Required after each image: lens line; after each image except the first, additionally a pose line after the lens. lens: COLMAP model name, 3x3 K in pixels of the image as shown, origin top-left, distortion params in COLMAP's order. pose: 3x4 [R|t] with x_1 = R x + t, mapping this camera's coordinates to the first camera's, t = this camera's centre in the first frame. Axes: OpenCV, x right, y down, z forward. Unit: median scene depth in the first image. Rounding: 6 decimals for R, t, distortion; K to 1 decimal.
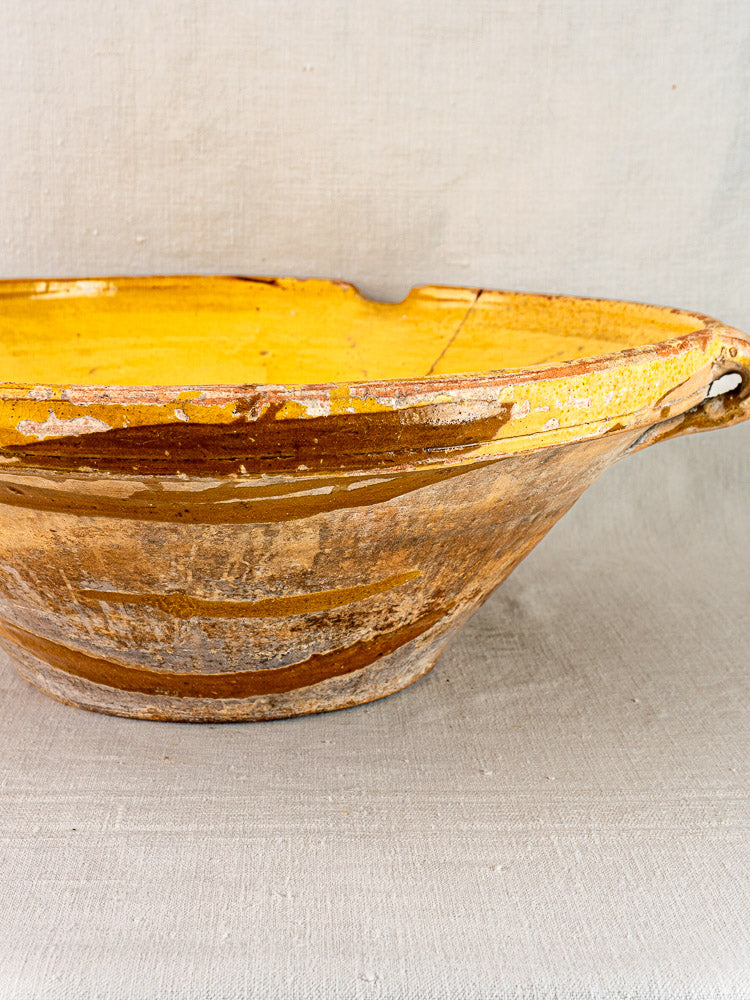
lens RADIAL K [[1555.3, 0, 372.4], [0, 1555.3, 409.0], [0, 0, 1]] dist [0.060598, -0.174451]
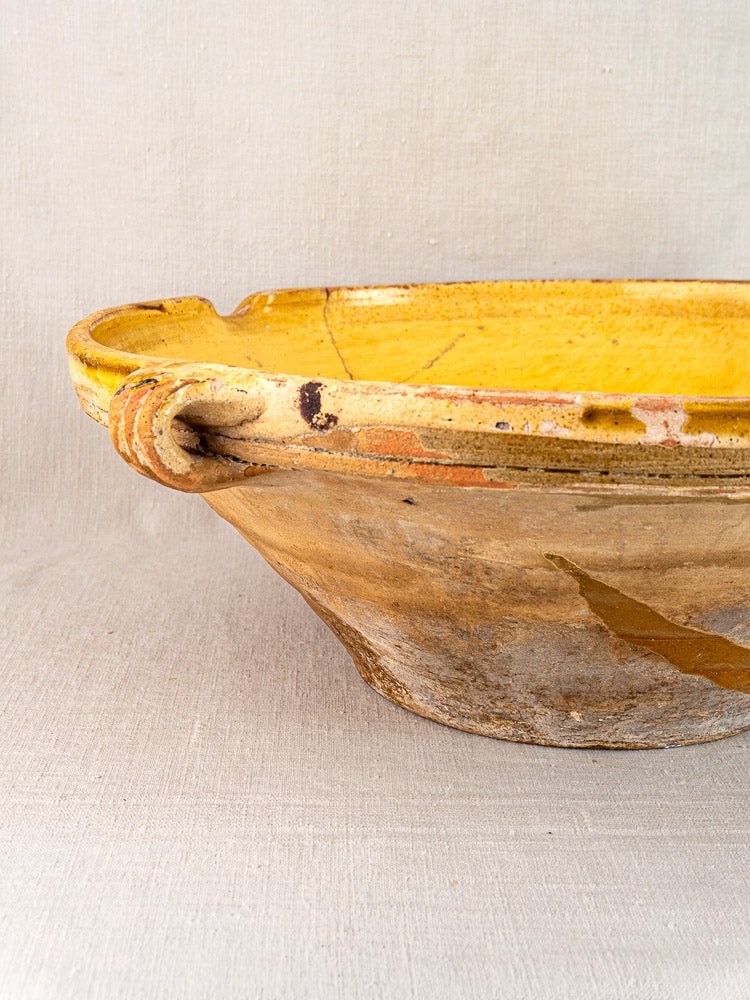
lens RADIAL K [[1540.8, 0, 377.6], [0, 1540.8, 440.7], [0, 0, 1]] dist [0.003578, 0.001895]
pose [[0.999904, 0.005338, -0.012775, -0.172518], [-0.005083, 0.999790, 0.019844, -0.000827], [0.012878, -0.019777, 0.999721, 0.009236]]
